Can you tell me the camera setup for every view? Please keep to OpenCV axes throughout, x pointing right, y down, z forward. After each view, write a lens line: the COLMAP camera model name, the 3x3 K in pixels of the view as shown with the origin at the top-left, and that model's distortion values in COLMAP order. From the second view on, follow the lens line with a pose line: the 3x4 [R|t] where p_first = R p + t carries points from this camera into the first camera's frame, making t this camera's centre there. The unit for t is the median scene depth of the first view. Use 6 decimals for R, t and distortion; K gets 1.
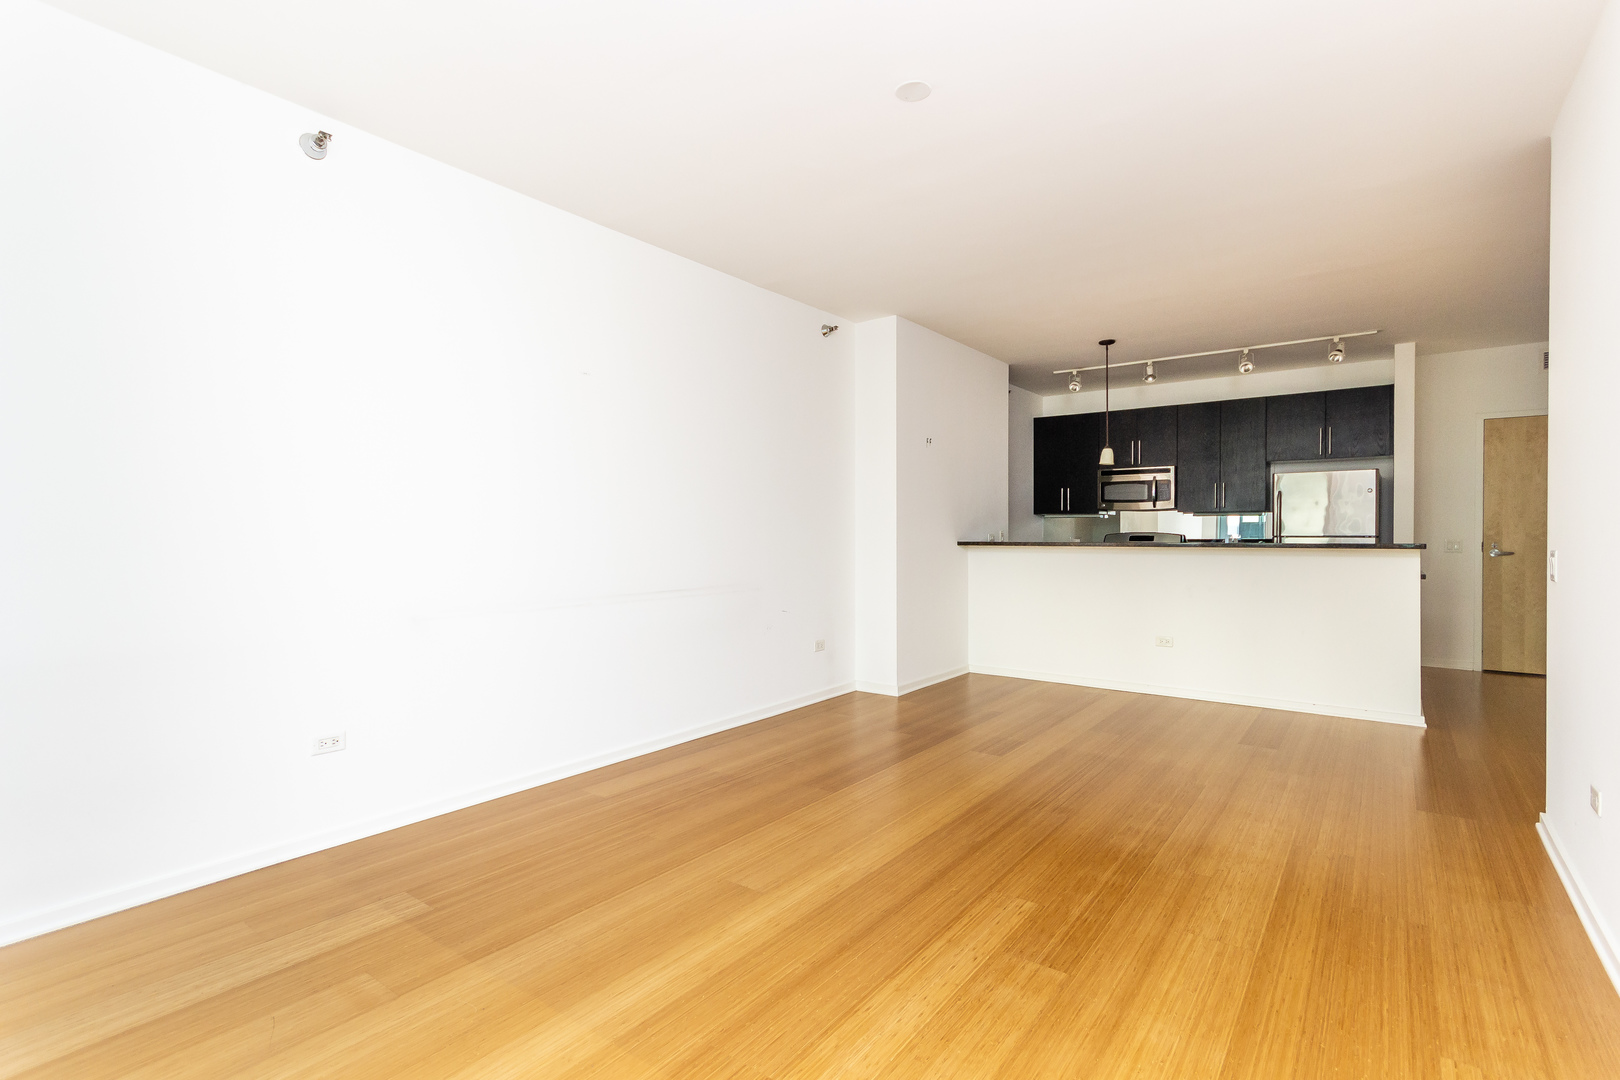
lens RADIAL K [[763.1, 0, 842.5], [0, 763.1, 538.1], [0, 0, 1]] dist [0.006690, 0.002988]
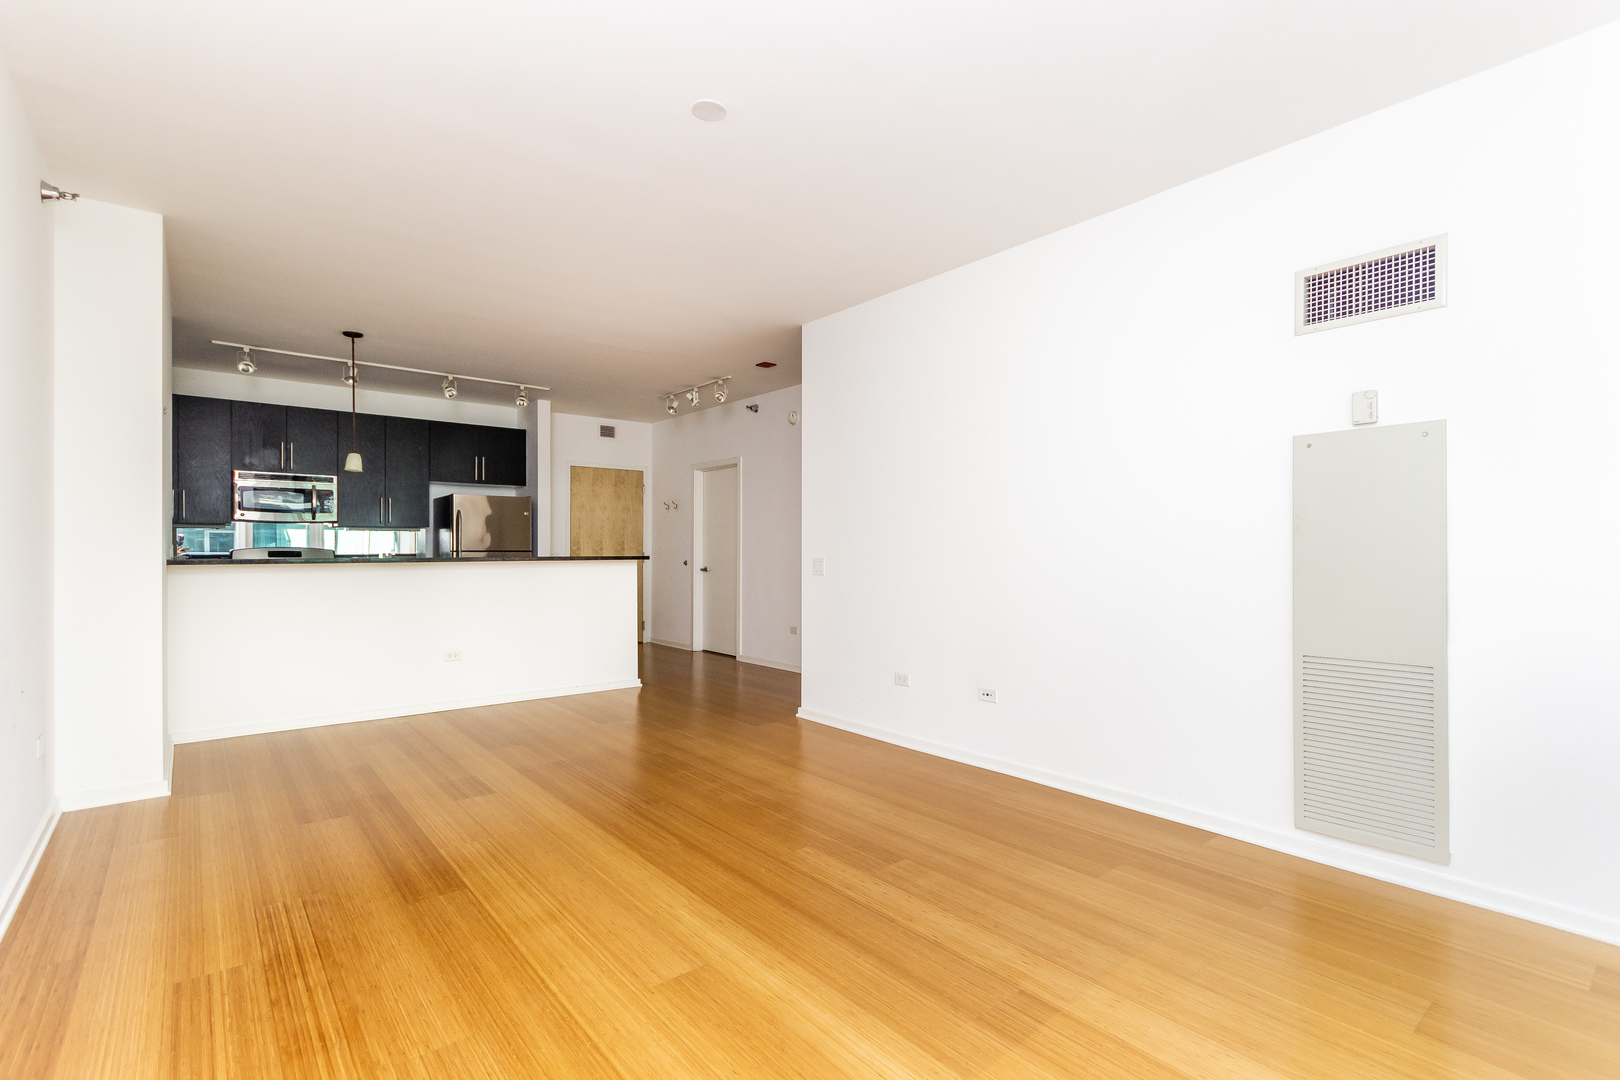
lens RADIAL K [[735.7, 0, 800.1], [0, 735.7, 546.3], [0, 0, 1]] dist [0.000704, 0.000389]
pose [[0.263112, 0.004849, 0.964753, -0.567900], [0.004976, 0.999967, -0.006383, -0.000084], [-0.964752, 0.006480, 0.263079, 0.438352]]
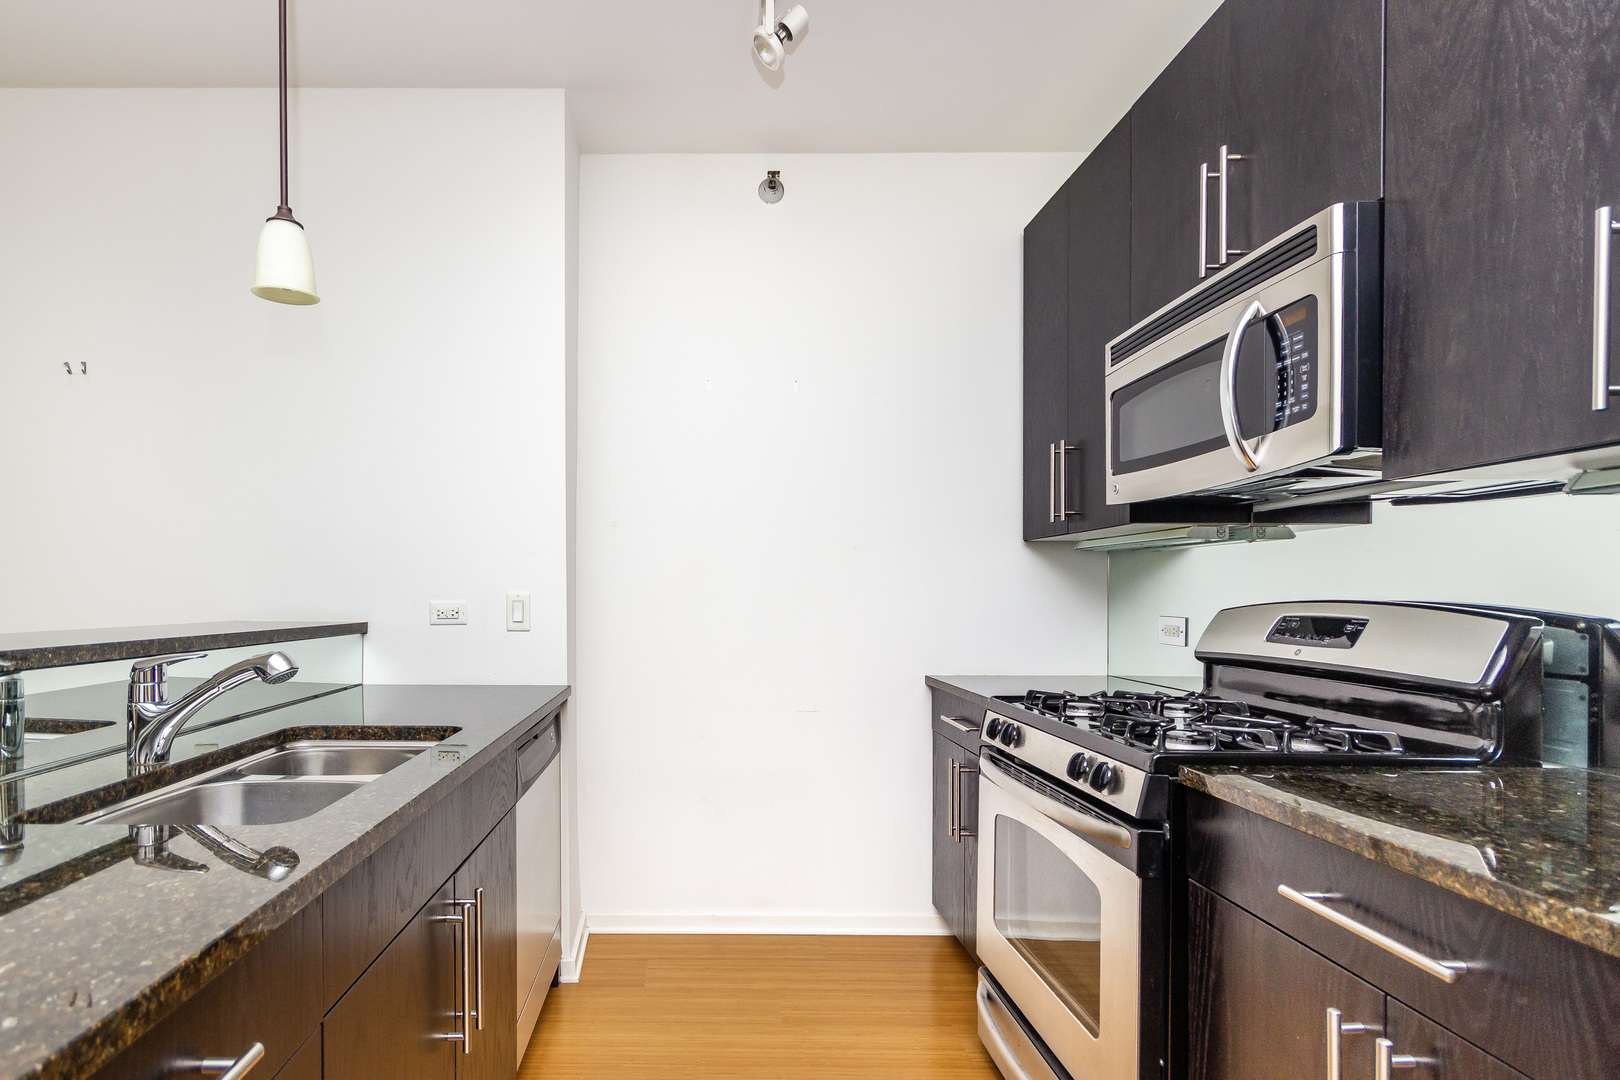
lens RADIAL K [[790.8, 0, 680.9], [0, 790.8, 615.1], [0, 0, 1]] dist [0.006413, 0.002788]
pose [[0.571472, 0.021444, -0.820342, 0.994511], [-0.008506, 0.999760, 0.020208, -0.013427], [0.820578, -0.004571, 0.571517, 1.561873]]
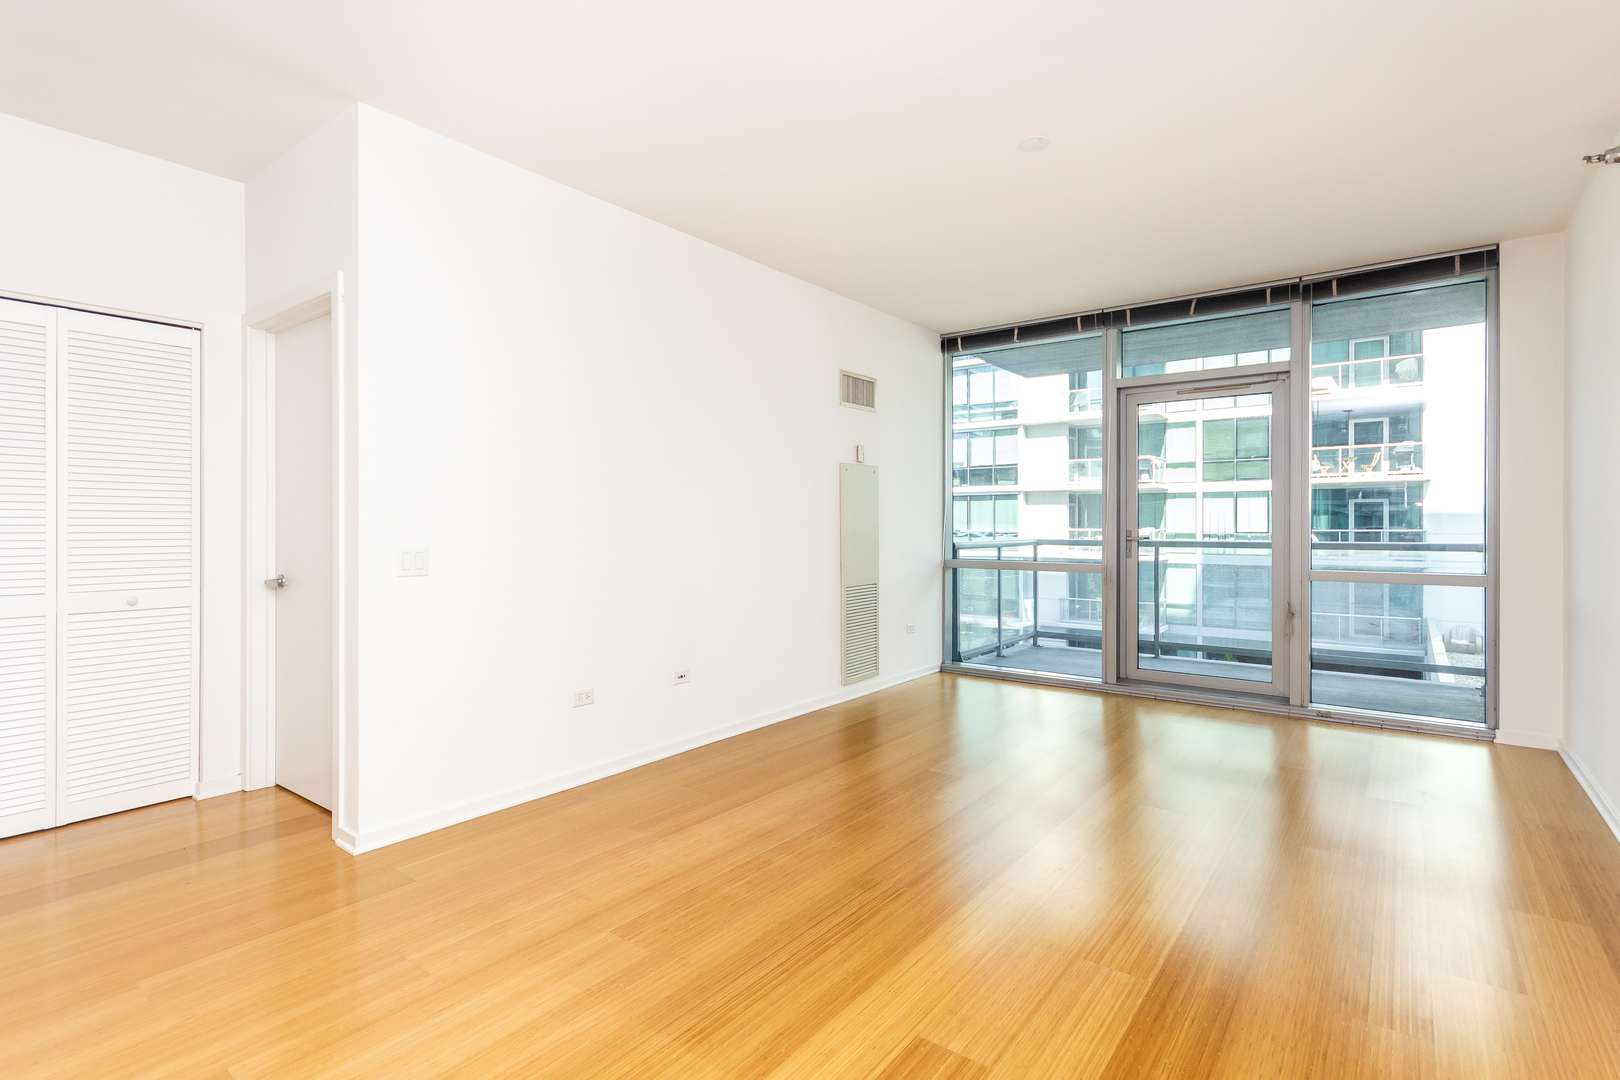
lens RADIAL K [[790.8, 0, 819.8], [0, 790.8, 517.1], [0, 0, 1]] dist [0.006413, 0.002788]
pose [[-0.999572, 0.001722, 0.029191, 0.262036], [0.001705, 0.999998, -0.000615, -0.016505], [-0.029192, -0.000565, -0.999574, 1.530682]]
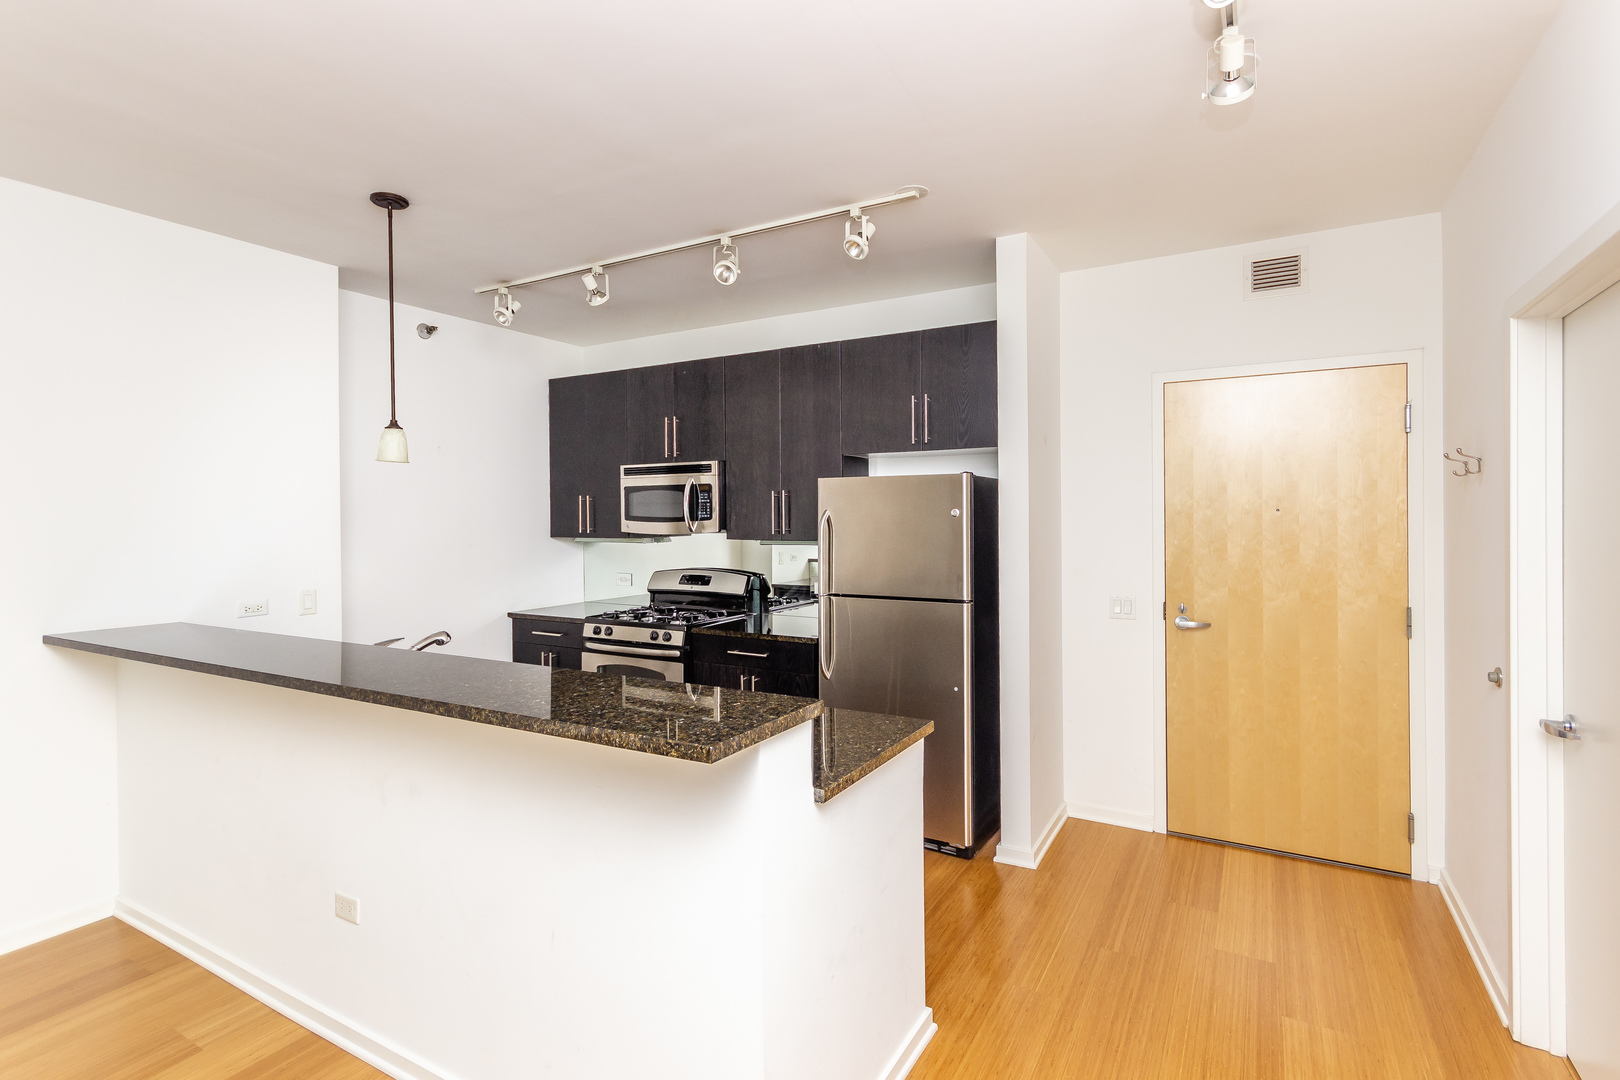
lens RADIAL K [[763.1, 0, 851.4], [0, 763.1, 516.9], [0, 0, 1]] dist [0.006690, 0.002988]
pose [[0.992466, -0.004780, 0.122431, 0.929238], [0.005289, 0.999979, -0.003833, -0.097704], [-0.122410, 0.004451, 0.992470, 0.819102]]
